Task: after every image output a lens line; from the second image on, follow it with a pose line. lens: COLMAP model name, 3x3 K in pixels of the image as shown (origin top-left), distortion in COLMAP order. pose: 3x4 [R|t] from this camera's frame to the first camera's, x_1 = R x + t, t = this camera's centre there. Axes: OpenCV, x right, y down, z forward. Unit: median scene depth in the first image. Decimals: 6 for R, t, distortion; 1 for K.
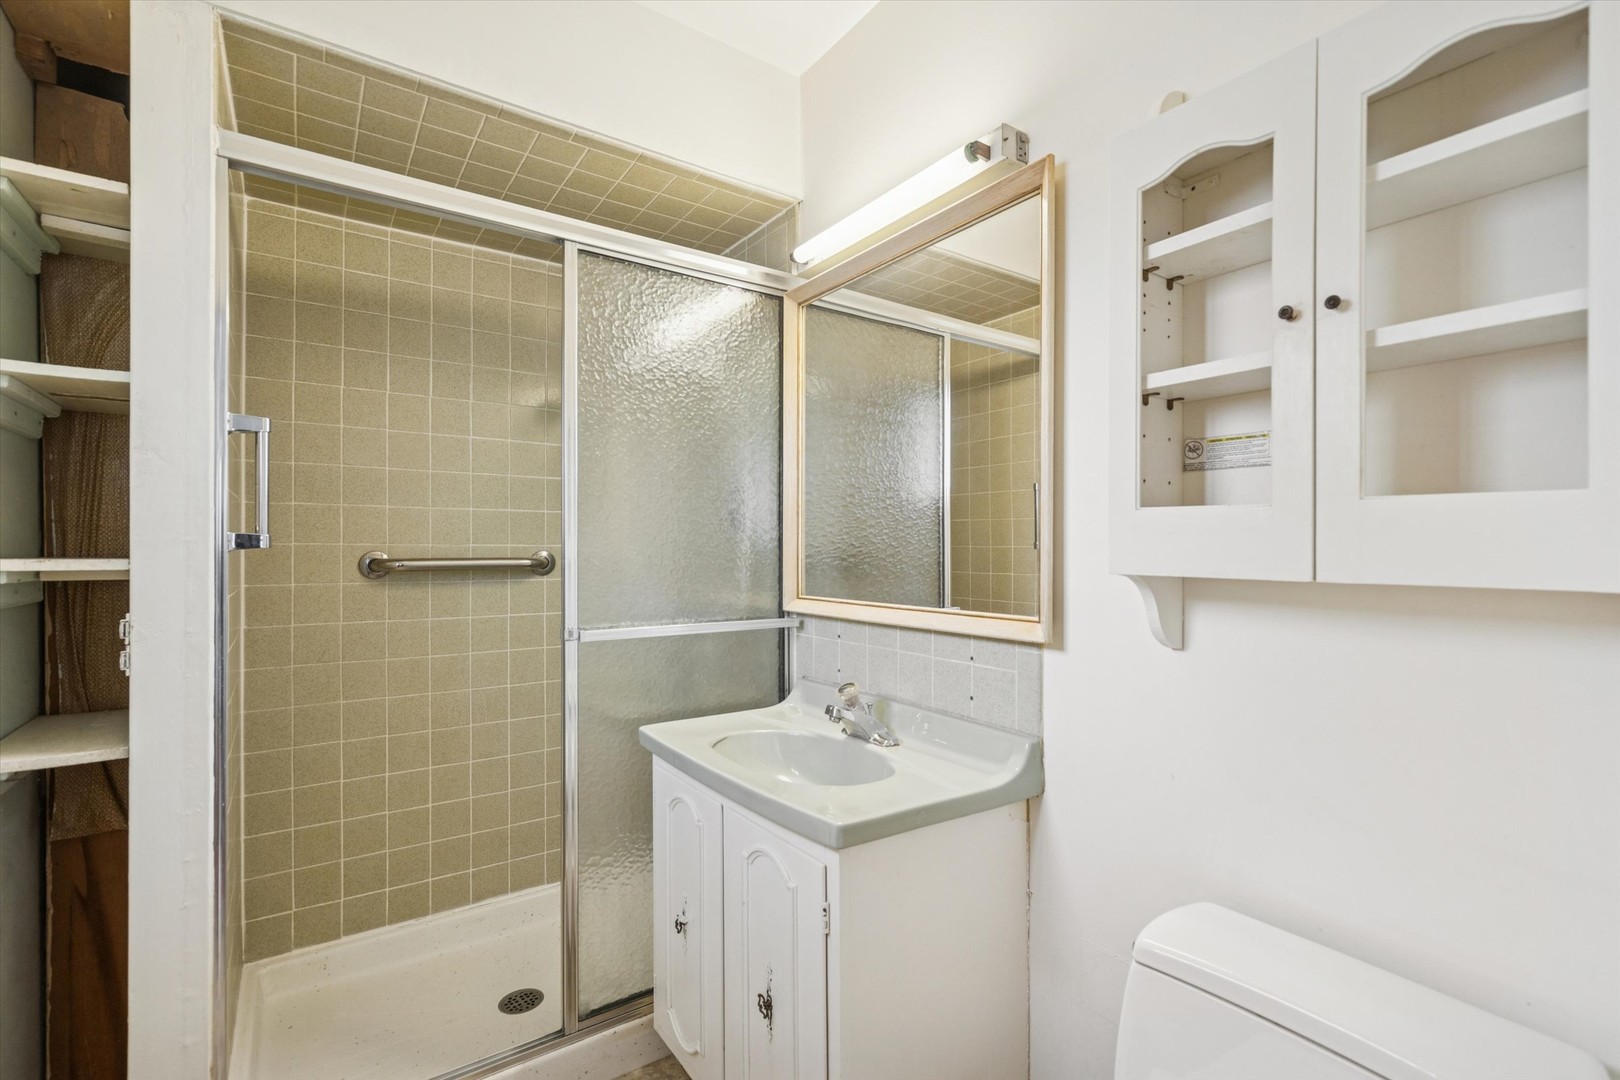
lens RADIAL K [[743.5, 0, 810.0], [0, 743.5, 540.0], [0, 0, 1]] dist [0.019205, 0.000187]
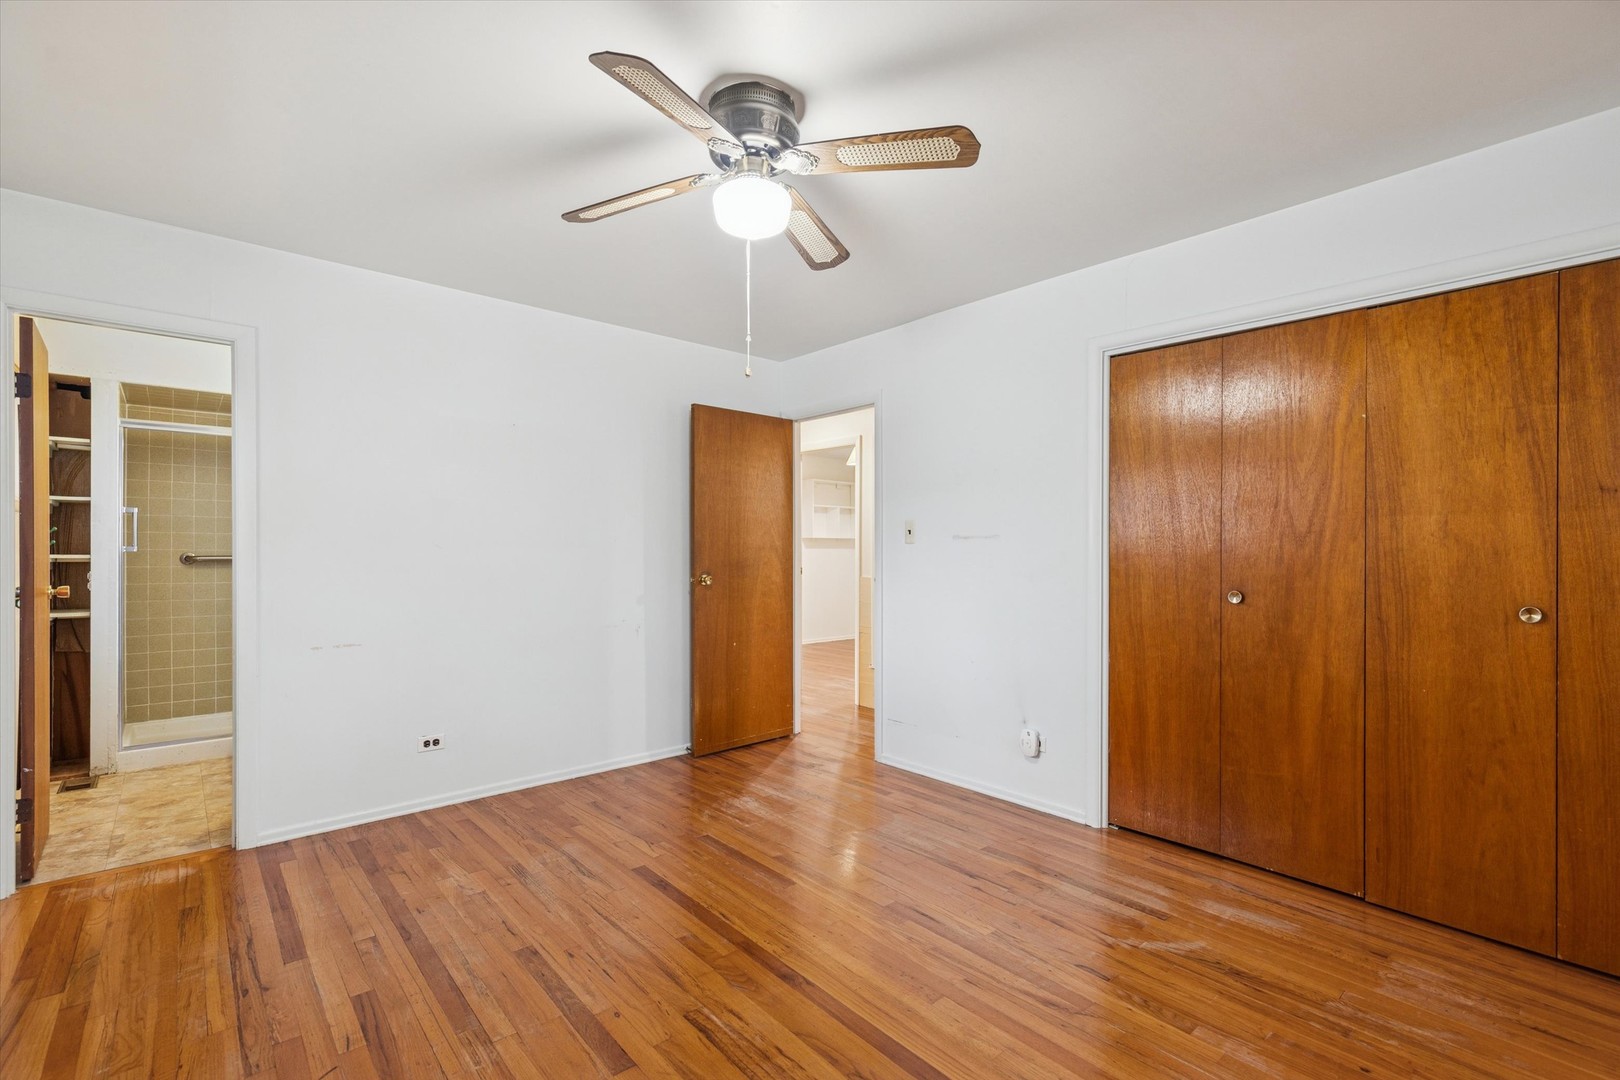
lens RADIAL K [[743.5, 0, 810.0], [0, 743.5, 540.0], [0, 0, 1]] dist [0.019205, 0.000187]
pose [[0.994569, -0.000287, 0.104082, 1.184192], [0.000481, 0.999998, -0.001836, -0.020045], [-0.104081, 0.001876, 0.994567, -1.647718]]
